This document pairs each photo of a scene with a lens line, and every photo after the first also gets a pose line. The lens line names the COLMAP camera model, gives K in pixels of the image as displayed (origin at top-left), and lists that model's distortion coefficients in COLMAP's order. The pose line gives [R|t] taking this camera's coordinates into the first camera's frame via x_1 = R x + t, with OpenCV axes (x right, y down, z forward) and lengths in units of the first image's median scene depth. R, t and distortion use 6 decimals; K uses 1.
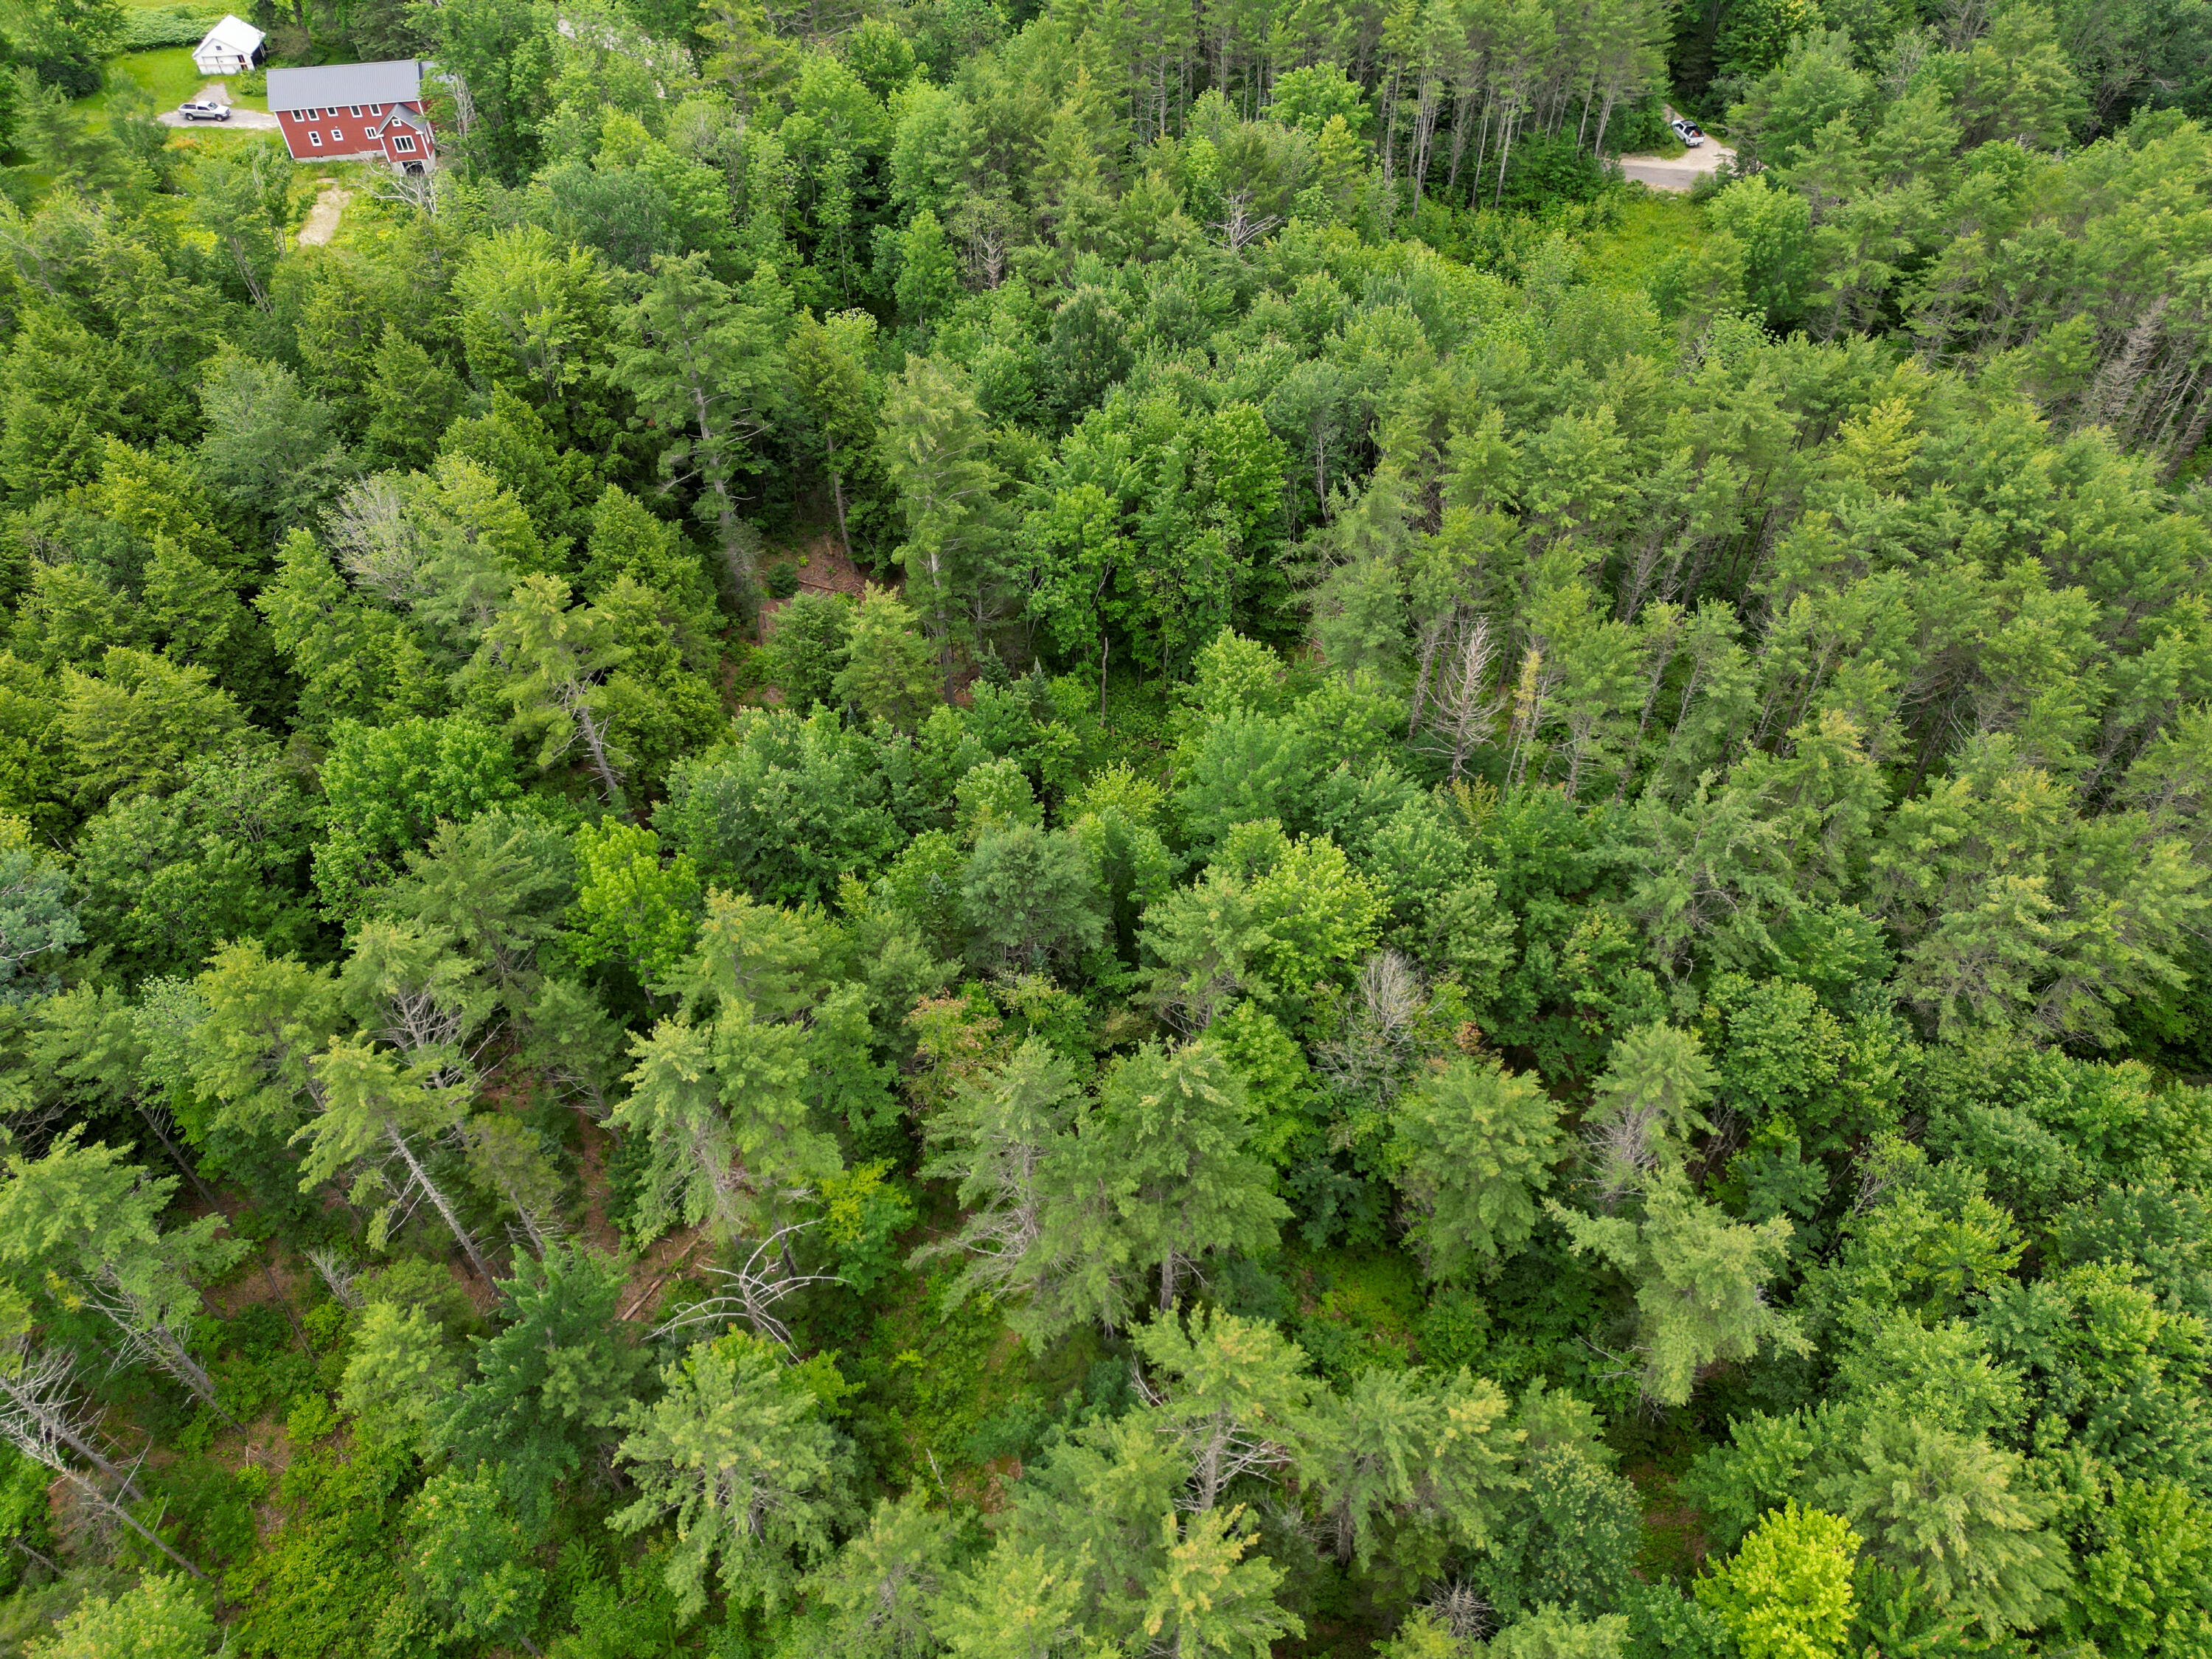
lens RADIAL K [[1547.2, 0, 1096.1], [0, 1547.2, 835.7], [0, 0, 1]] dist [0.079405, -0.072521]
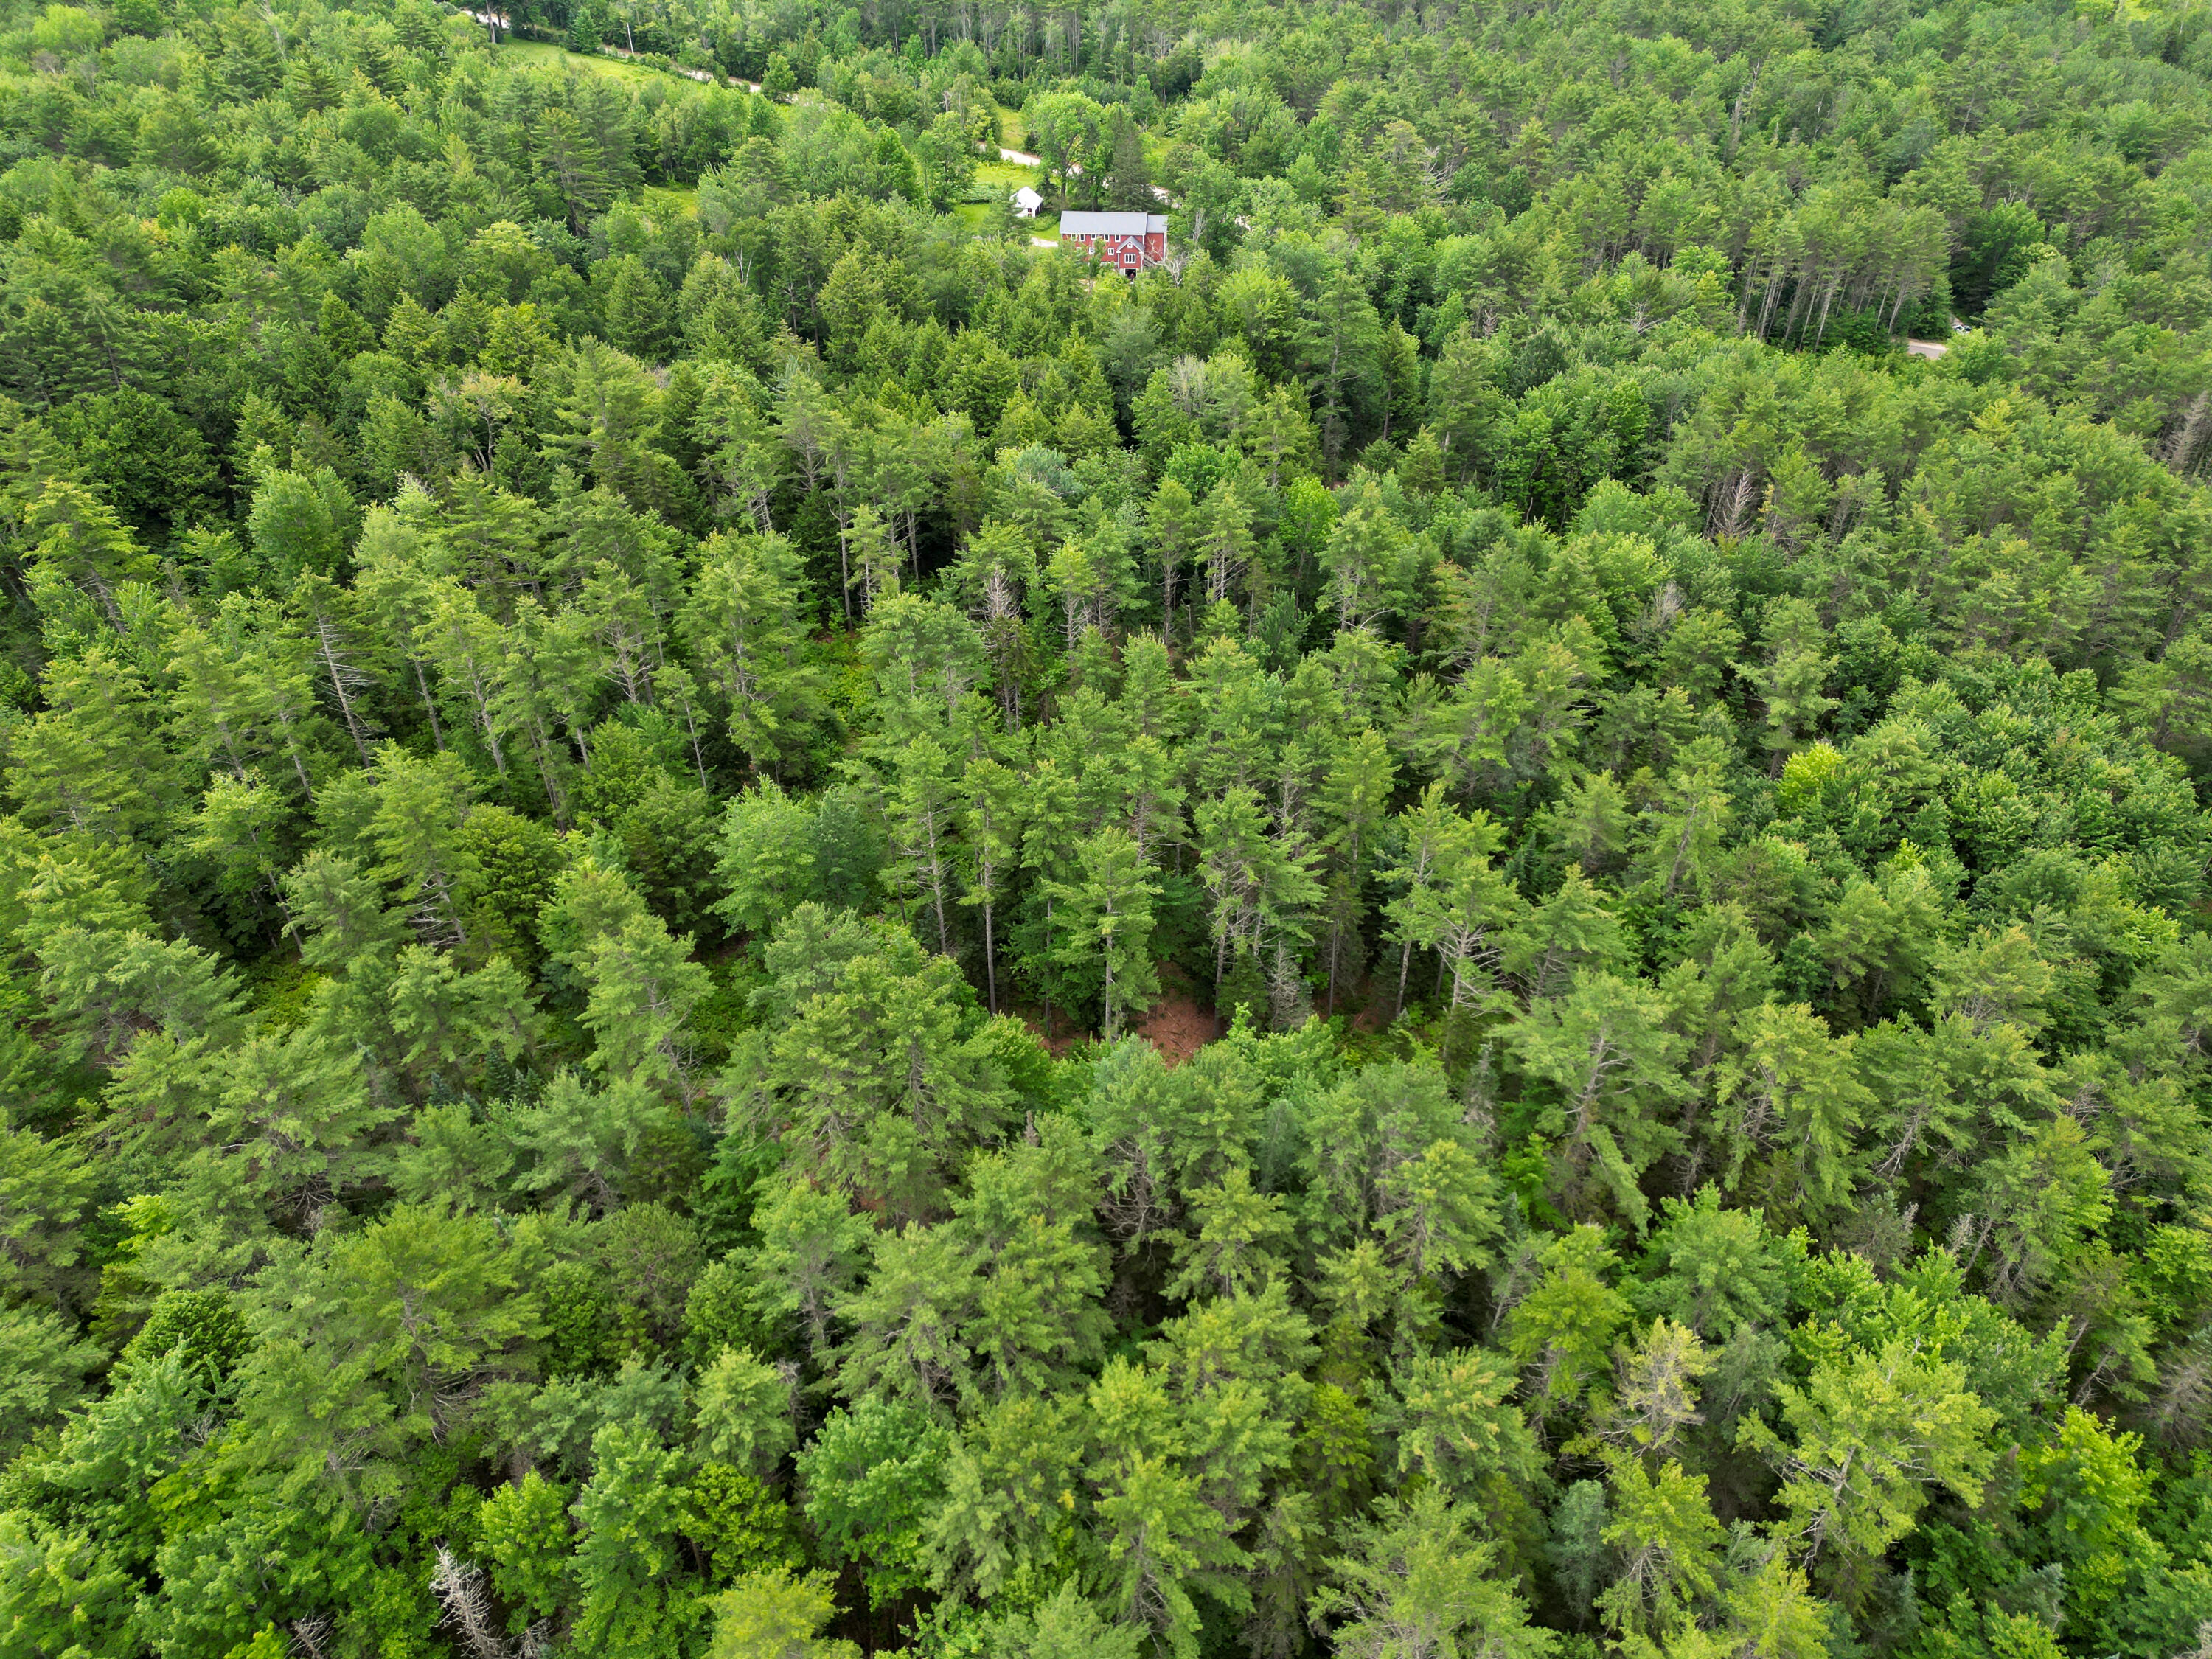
lens RADIAL K [[1547.2, 0, 1109.2], [0, 1547.2, 827.5], [0, 0, 1]] dist [0.079405, -0.072521]
pose [[0.966946, 0.161786, -0.197079, -0.043338], [-0.191994, 0.970592, -0.145222, 0.528599], [0.167789, 0.178260, 0.969572, -0.680939]]
